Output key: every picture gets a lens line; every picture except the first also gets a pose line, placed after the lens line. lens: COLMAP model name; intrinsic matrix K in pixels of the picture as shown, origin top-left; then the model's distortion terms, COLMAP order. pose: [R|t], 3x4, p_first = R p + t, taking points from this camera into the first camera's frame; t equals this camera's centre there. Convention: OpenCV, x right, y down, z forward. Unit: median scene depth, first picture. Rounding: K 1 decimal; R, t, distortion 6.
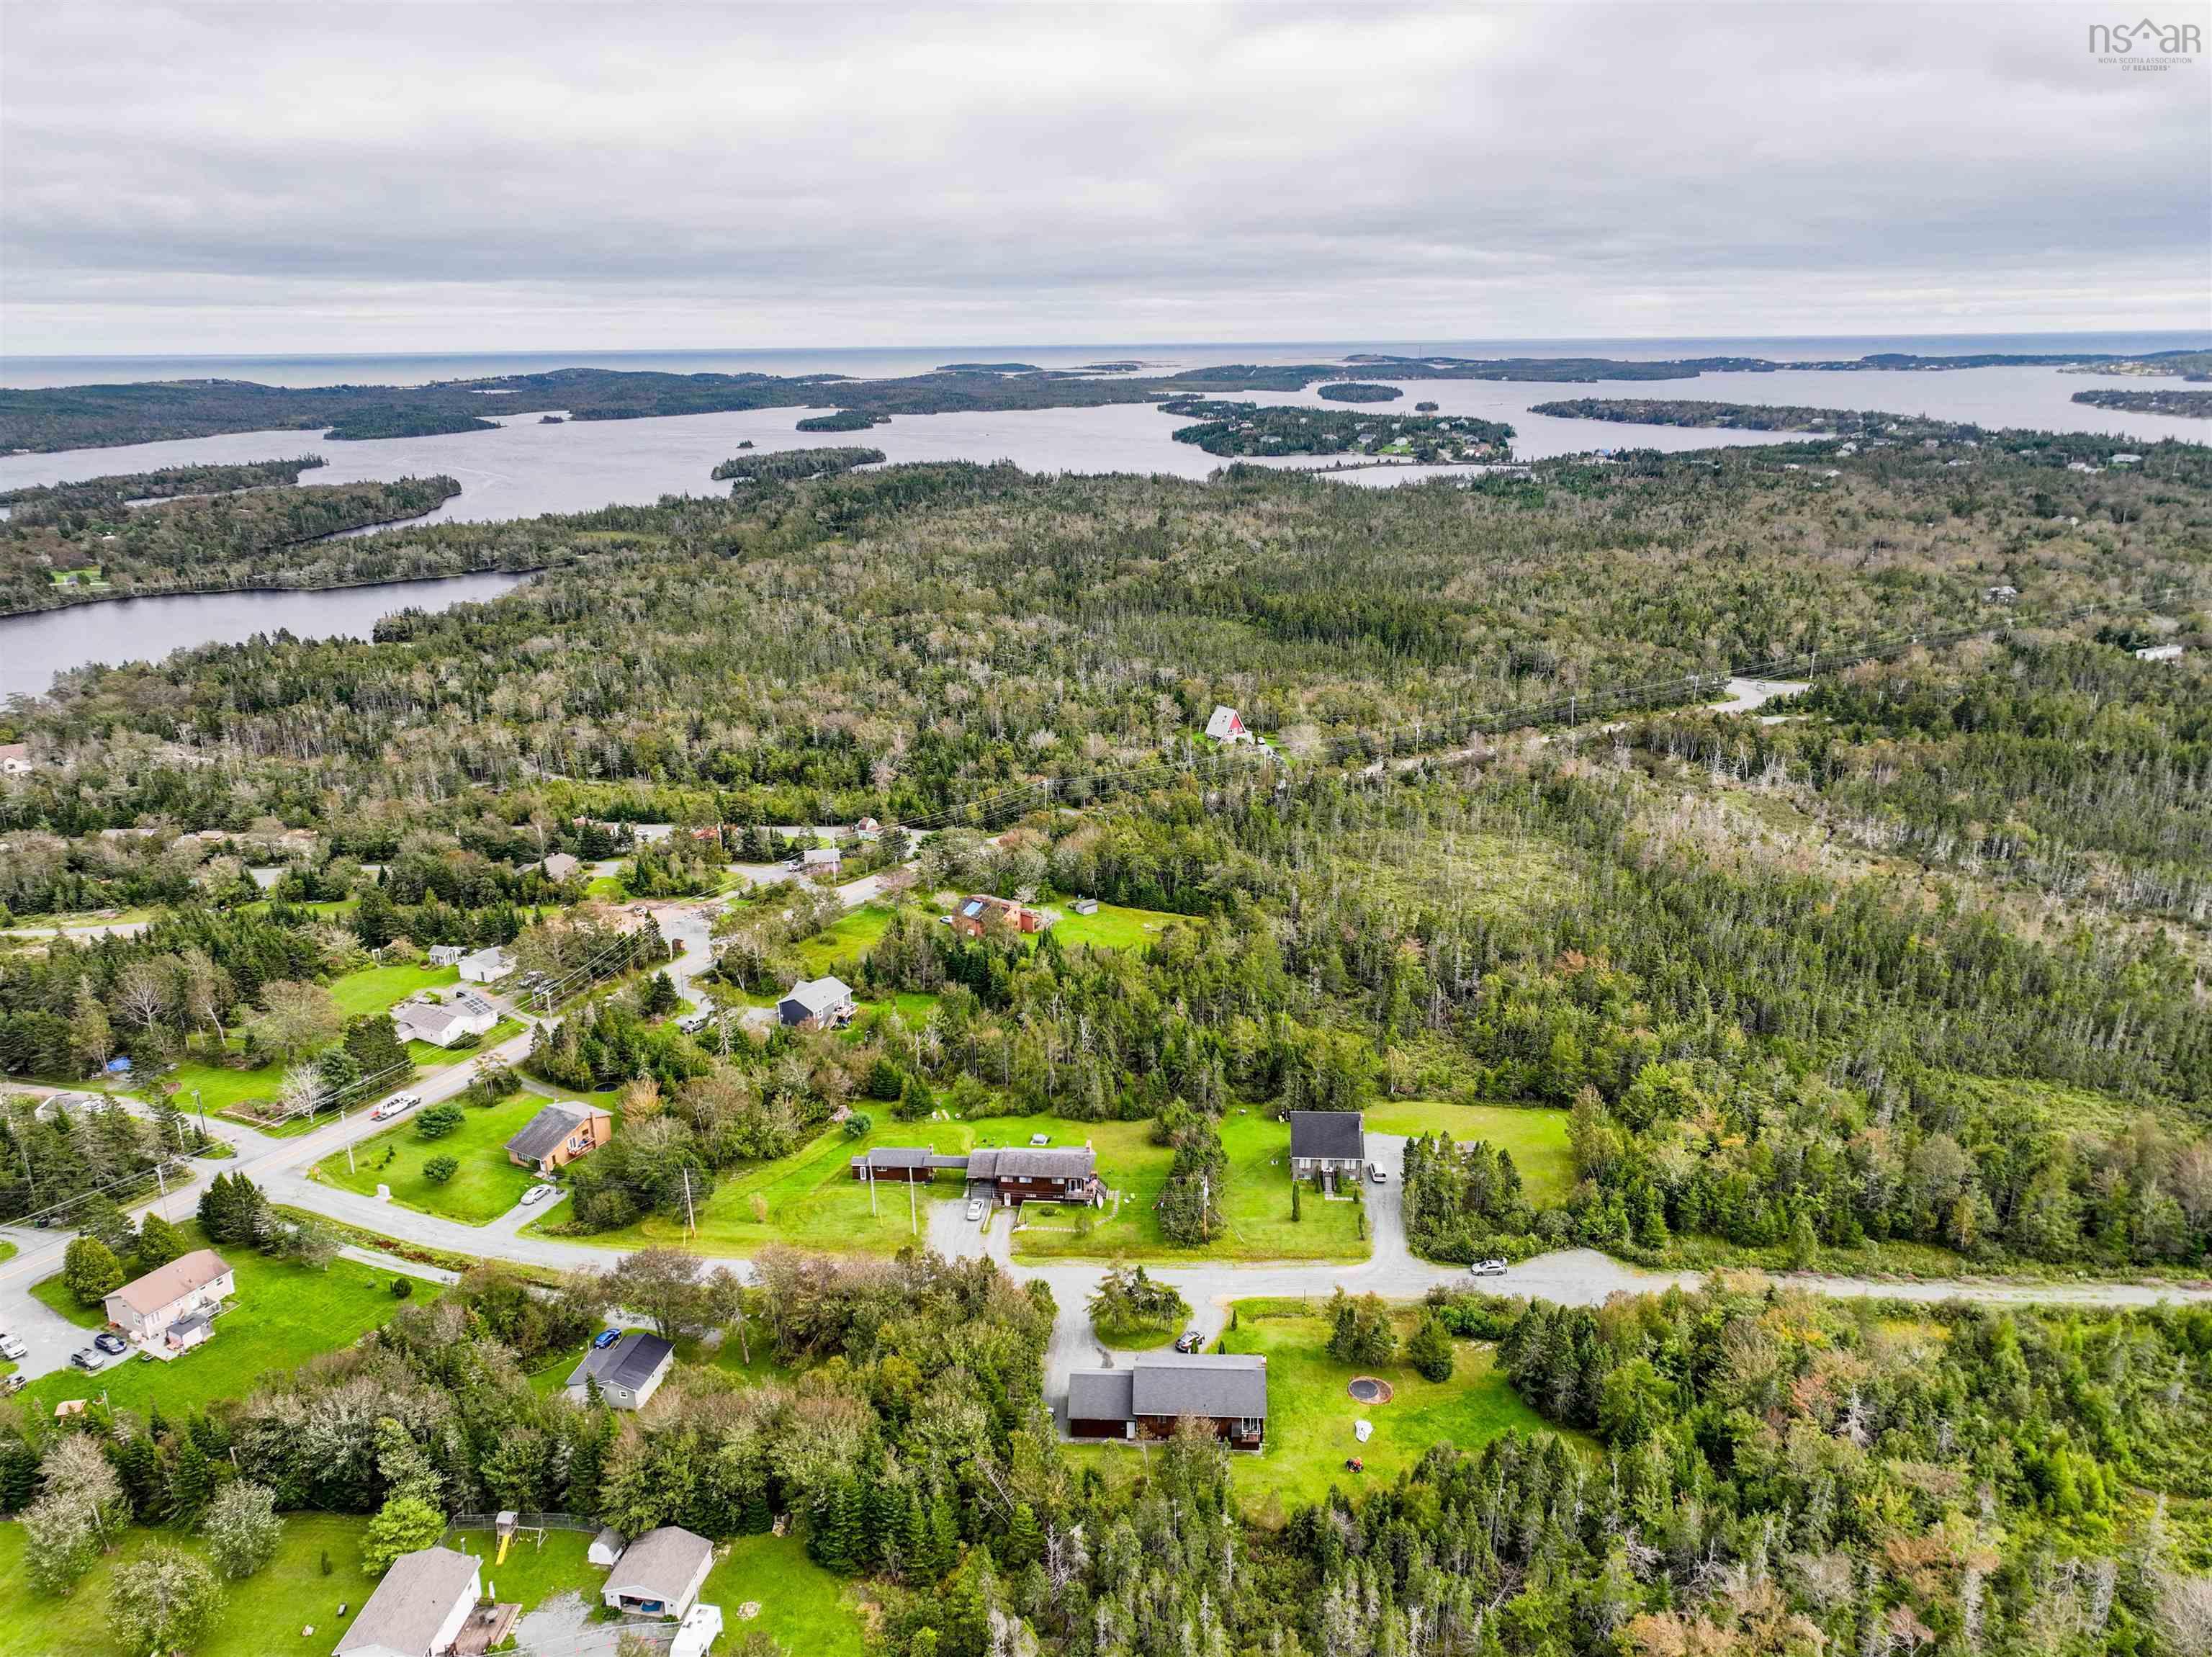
lens RADIAL K [[1569.4, 0, 1102.7], [0, 1569.4, 783.7], [0, 0, 1]] dist [0.001159, 0.014389]
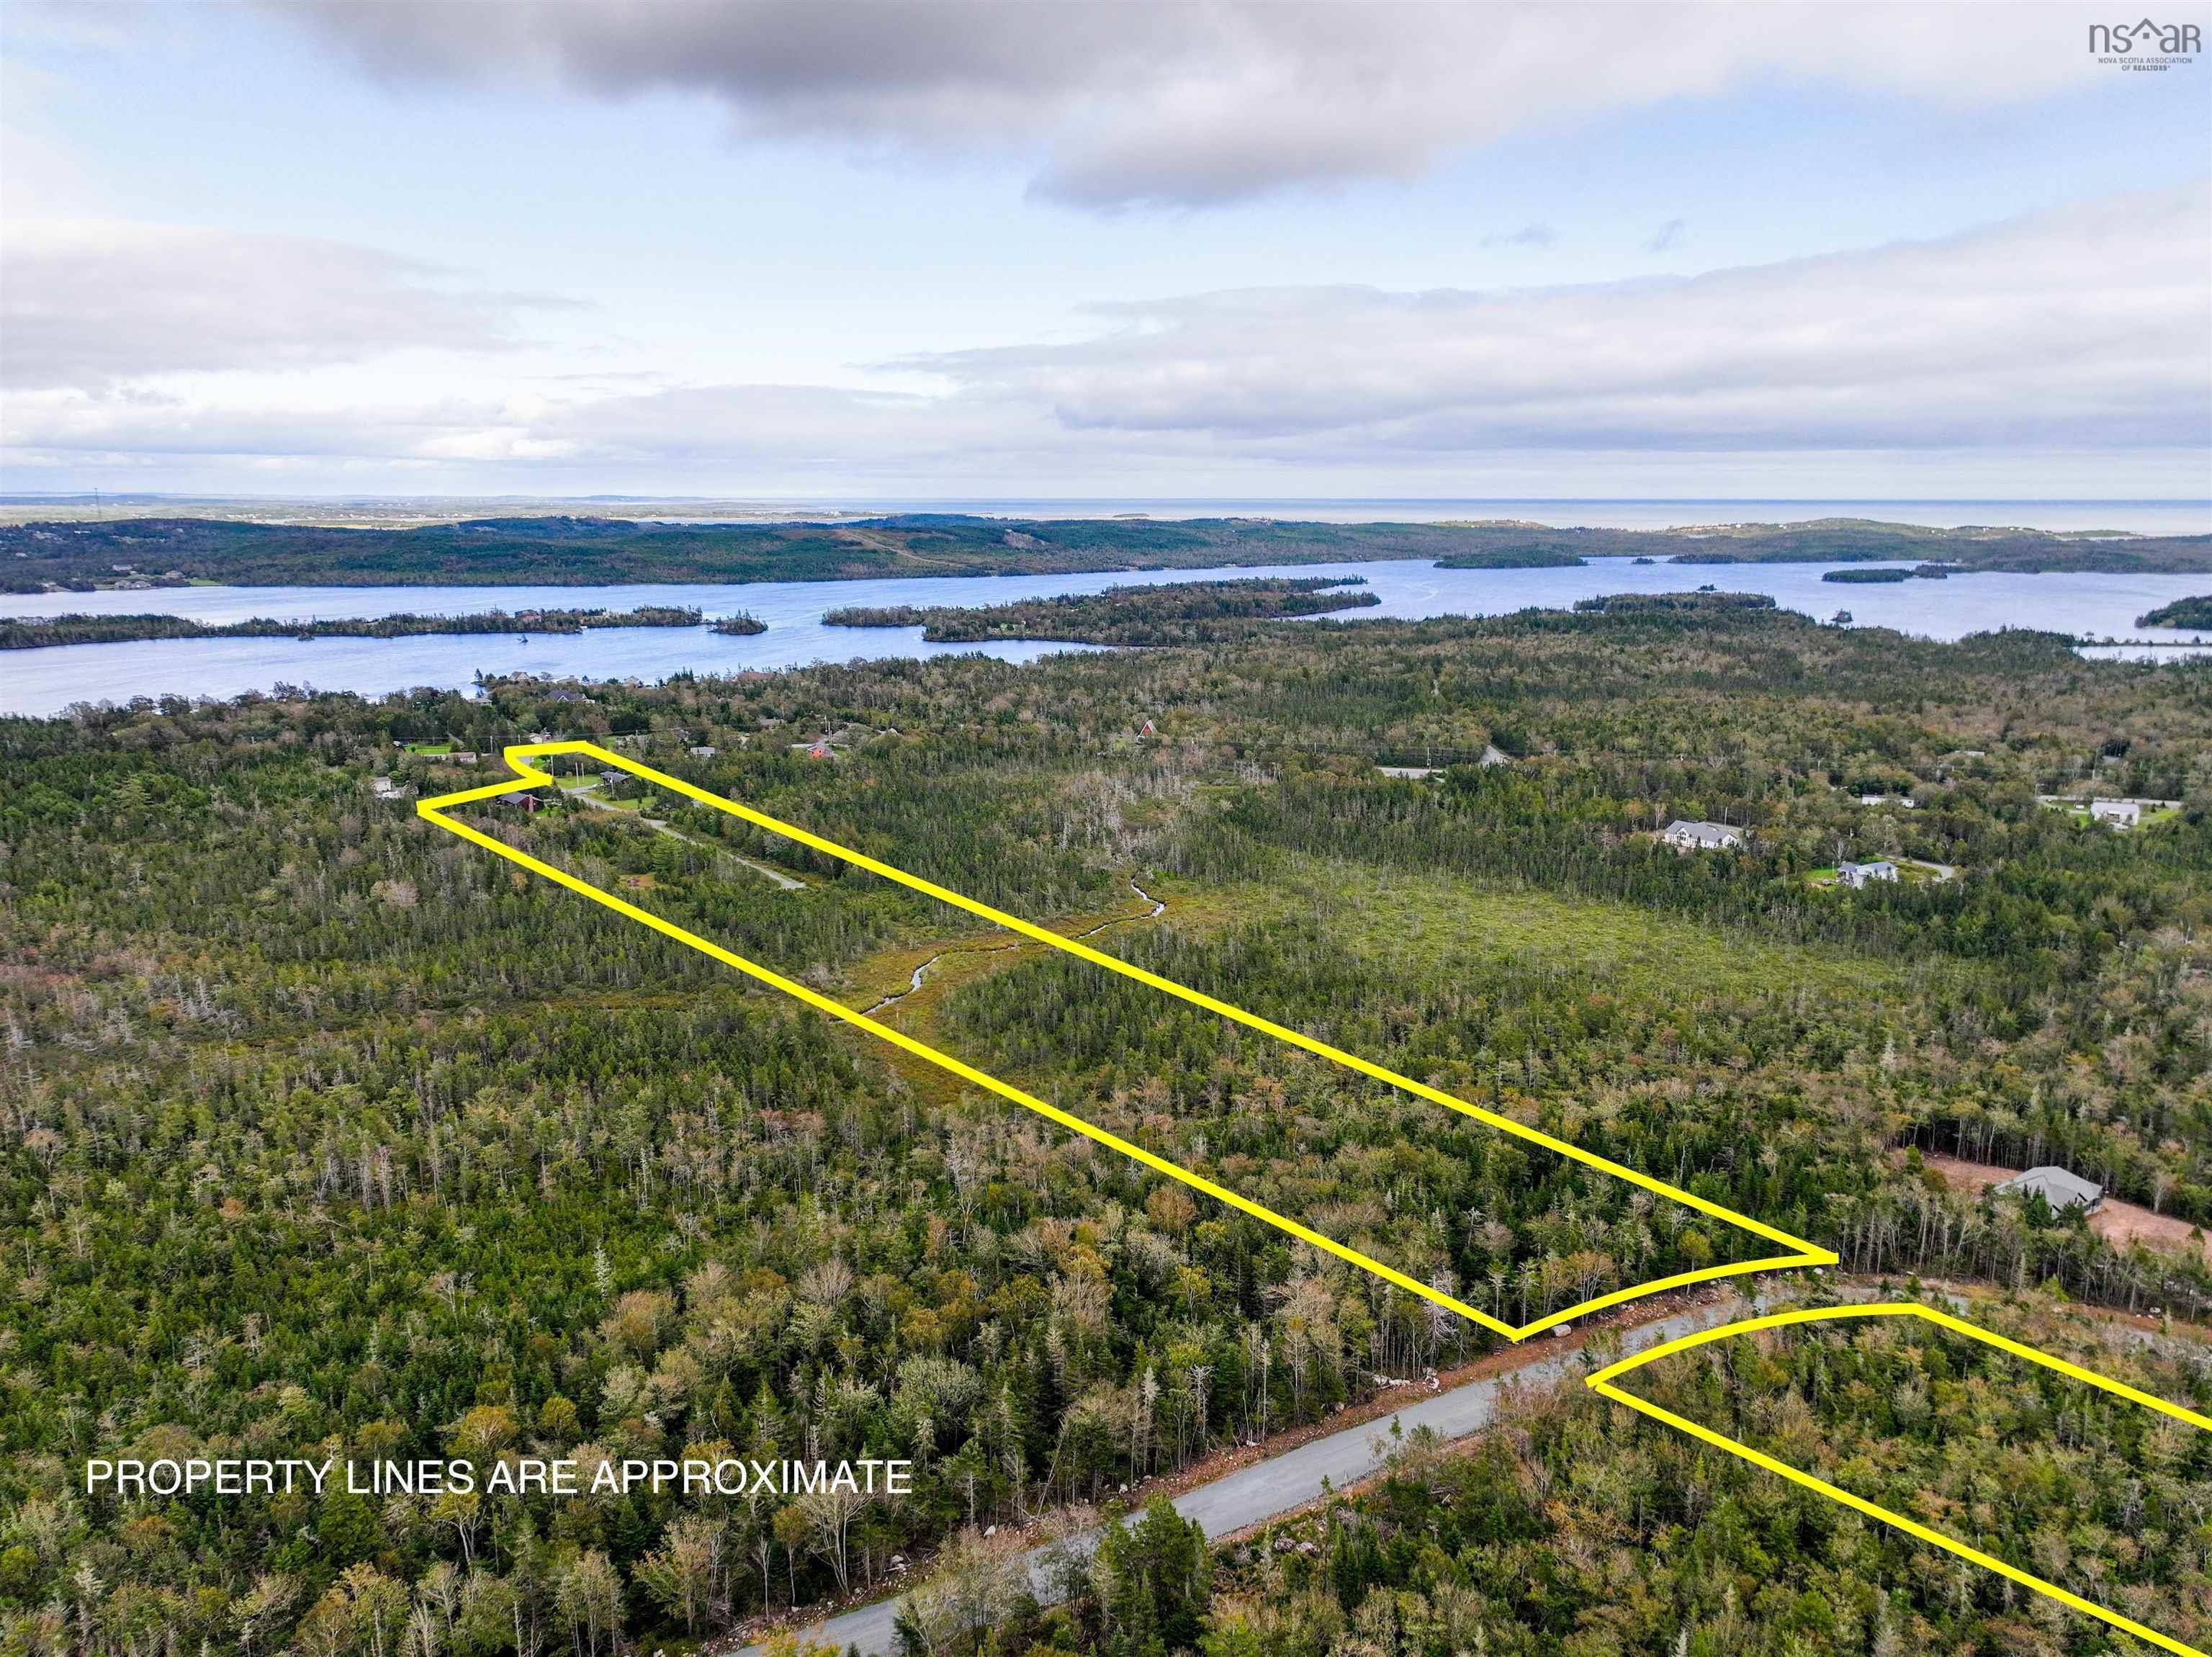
lens RADIAL K [[1569.4, 0, 1096.3], [0, 1569.4, 810.2], [0, 0, 1]] dist [0.001159, 0.014389]
pose [[0.670824, 0.160031, -0.724145, 1.545156], [-0.211820, 0.977110, 0.019712, 0.030018], [0.710724, 0.140165, 0.689366, -0.221108]]
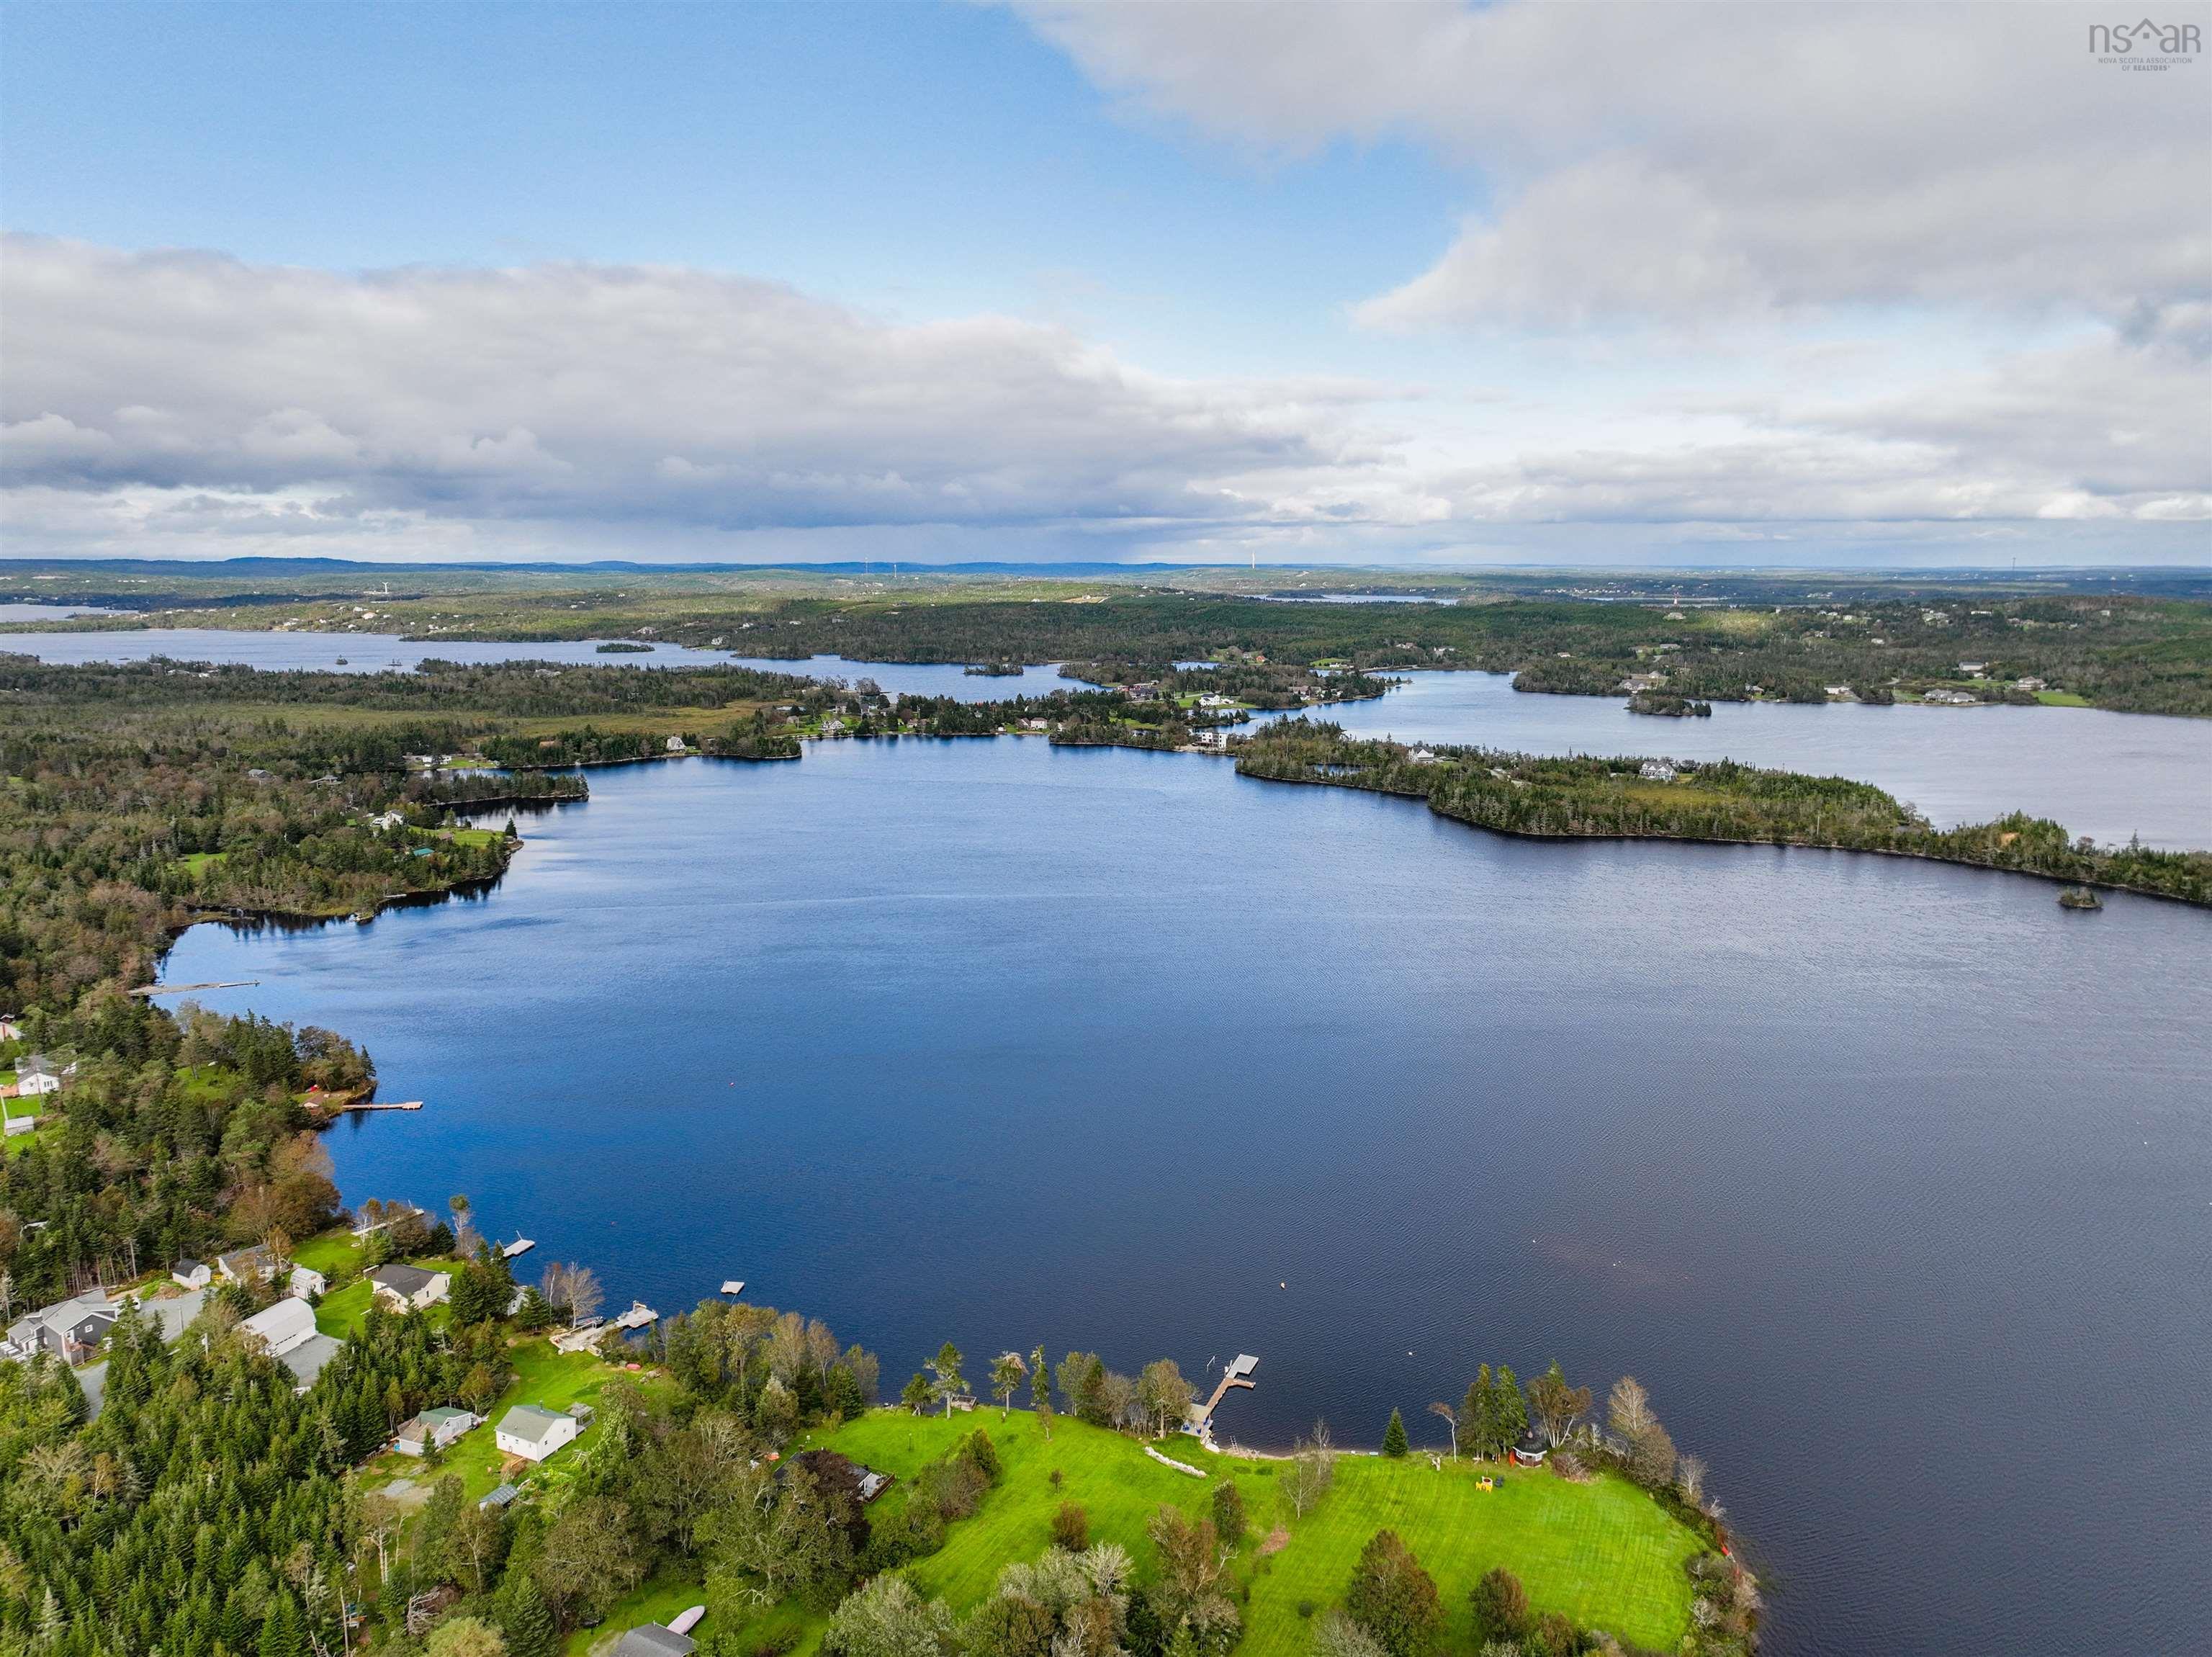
lens RADIAL K [[1569.4, 0, 1102.5], [0, 1569.4, 835.4], [0, 0, 1]] dist [0.001159, 0.014389]
pose [[-0.378995, 0.171280, -0.909410, -0.711206], [-0.255030, 0.925335, 0.280563, -0.145891], [0.889563, 0.338259, -0.307016, 0.550231]]
